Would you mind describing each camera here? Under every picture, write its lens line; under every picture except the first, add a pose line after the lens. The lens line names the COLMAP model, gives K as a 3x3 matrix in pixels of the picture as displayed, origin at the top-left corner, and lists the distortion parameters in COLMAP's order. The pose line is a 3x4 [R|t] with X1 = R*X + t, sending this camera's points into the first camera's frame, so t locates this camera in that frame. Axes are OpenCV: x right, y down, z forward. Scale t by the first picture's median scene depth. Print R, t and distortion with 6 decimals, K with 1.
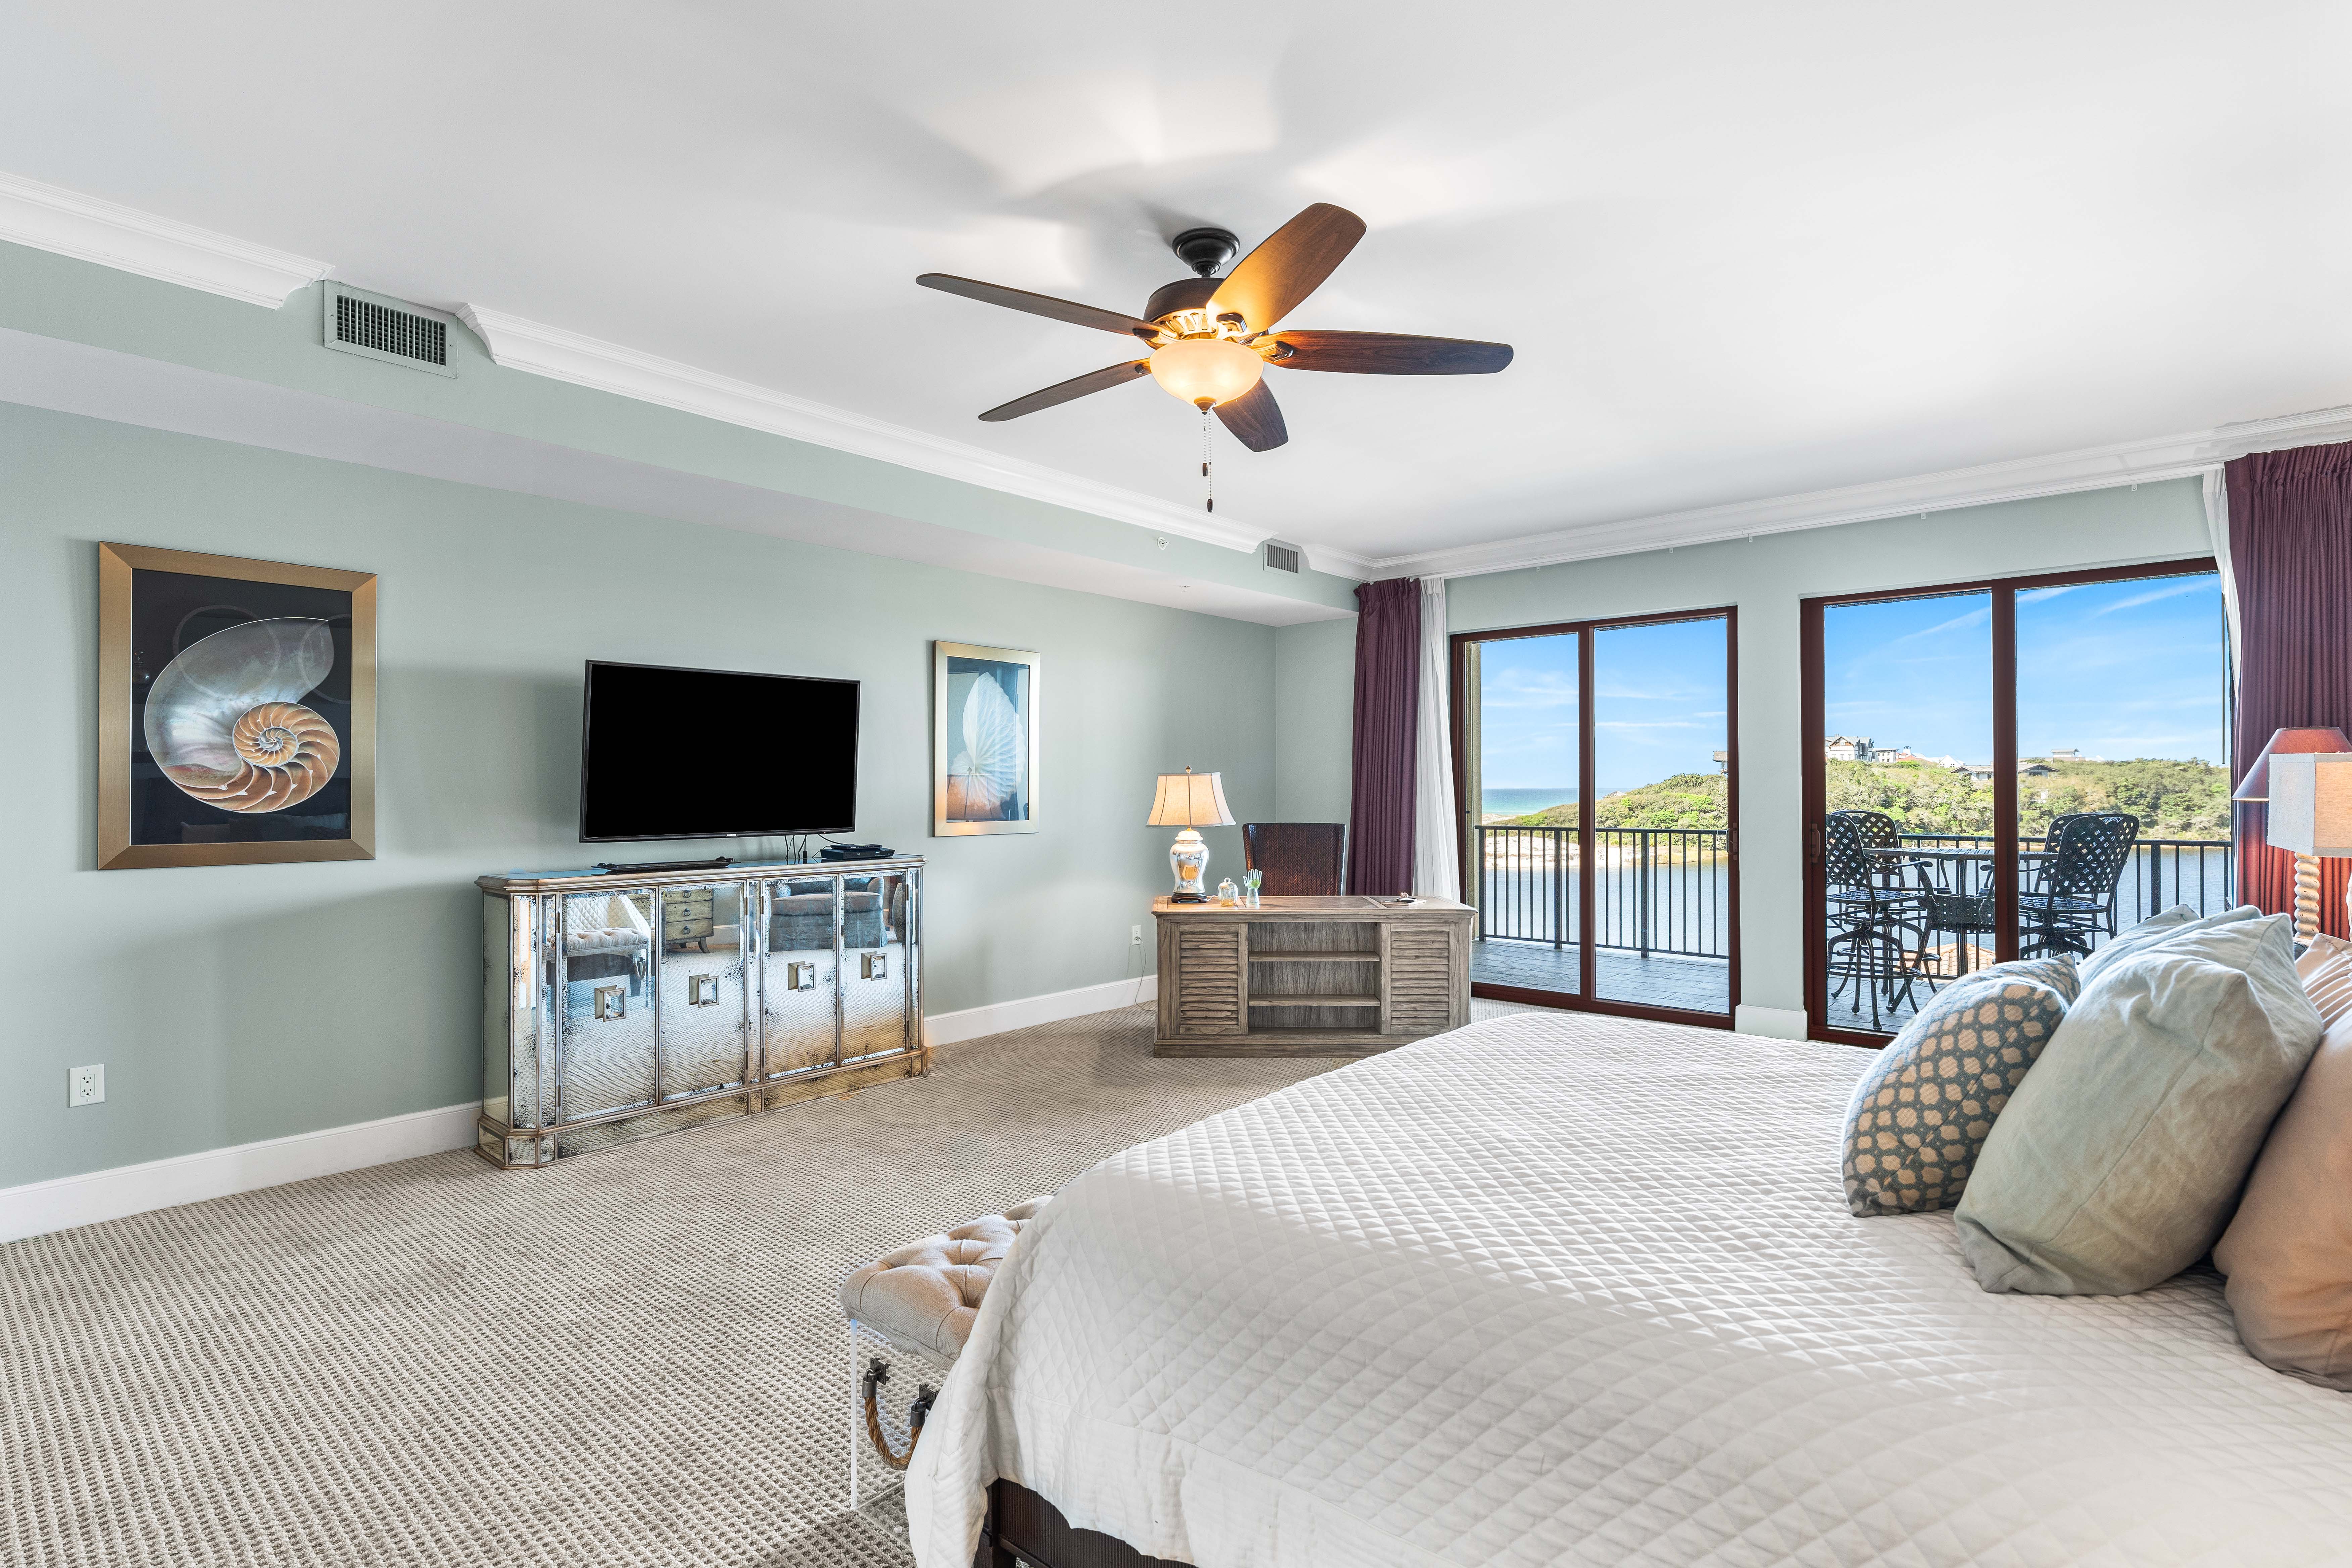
lens RADIAL K [[1135.5, 0, 1176.0], [0, 1135.5, 784.0], [0, 0, 1]] dist [0.005096, 0.000079]
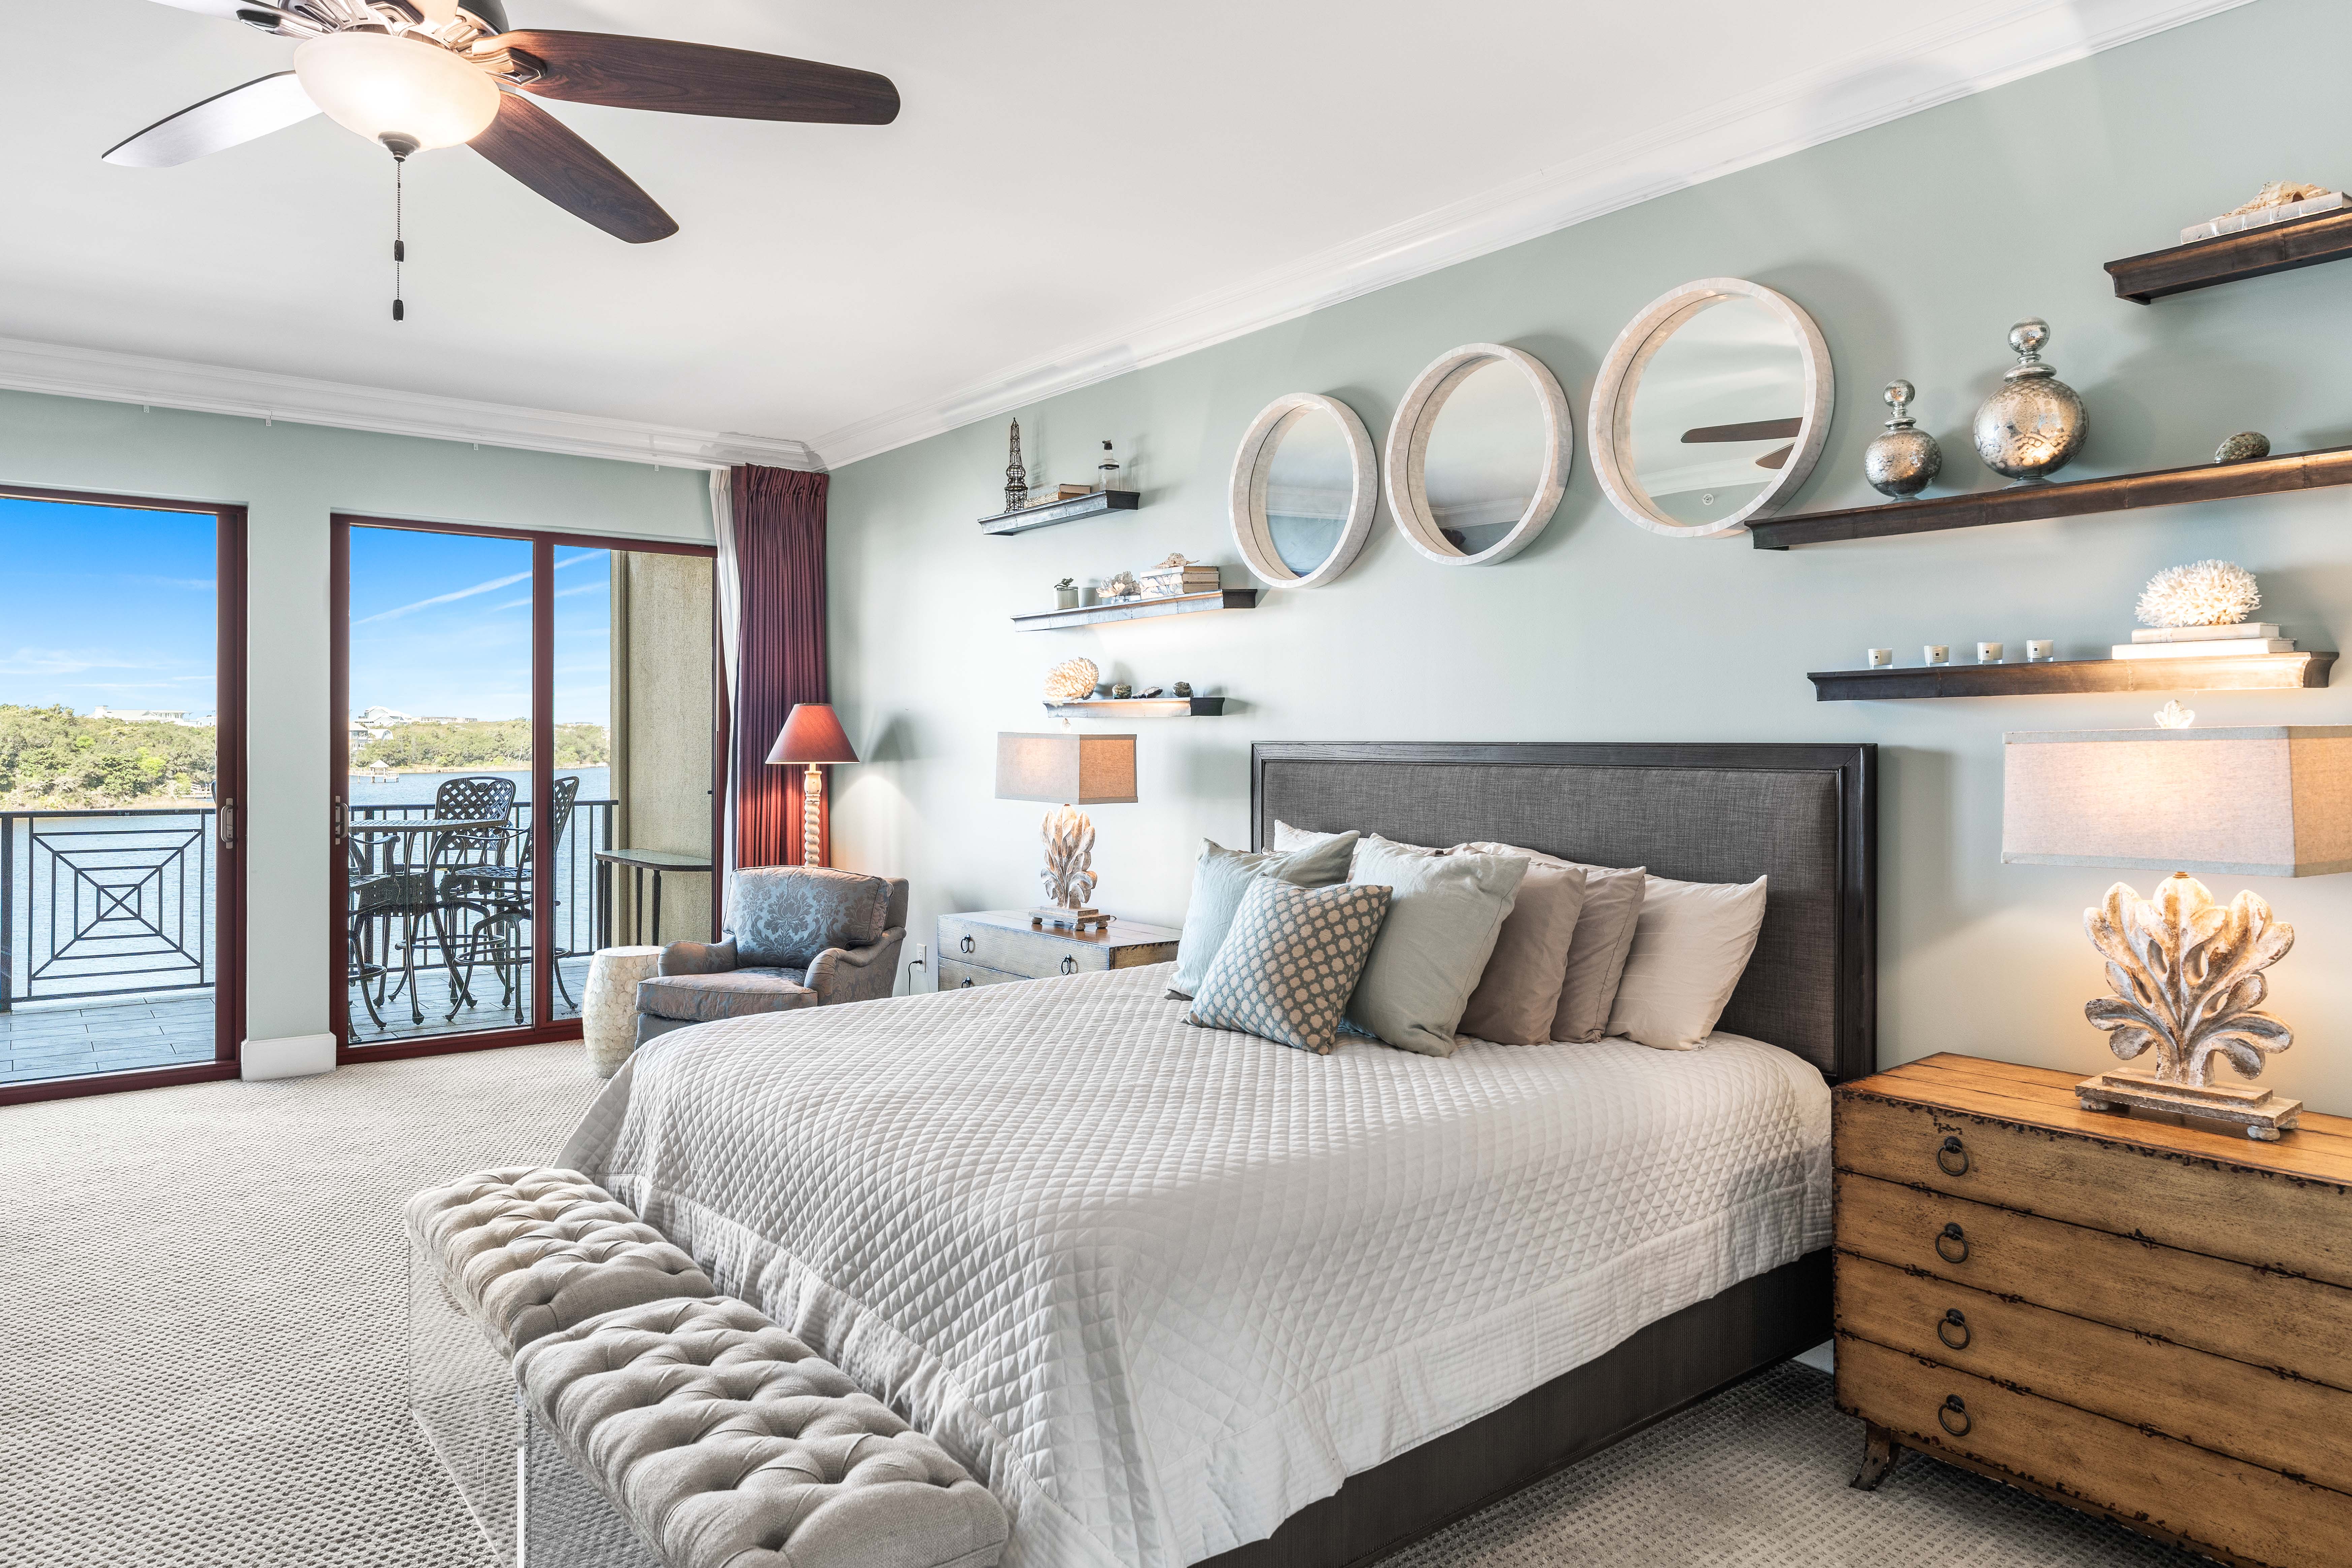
lens RADIAL K [[1502.0, 0, 1180.4], [0, 1502.0, 723.3], [0, 0, 1]] dist [0.002021, 0.000393]
pose [[0.185240, 0.017100, 0.982545, -0.368617], [-0.009450, 0.999833, -0.015619, -0.005236], [-0.982648, -0.006392, 0.185370, 0.225223]]
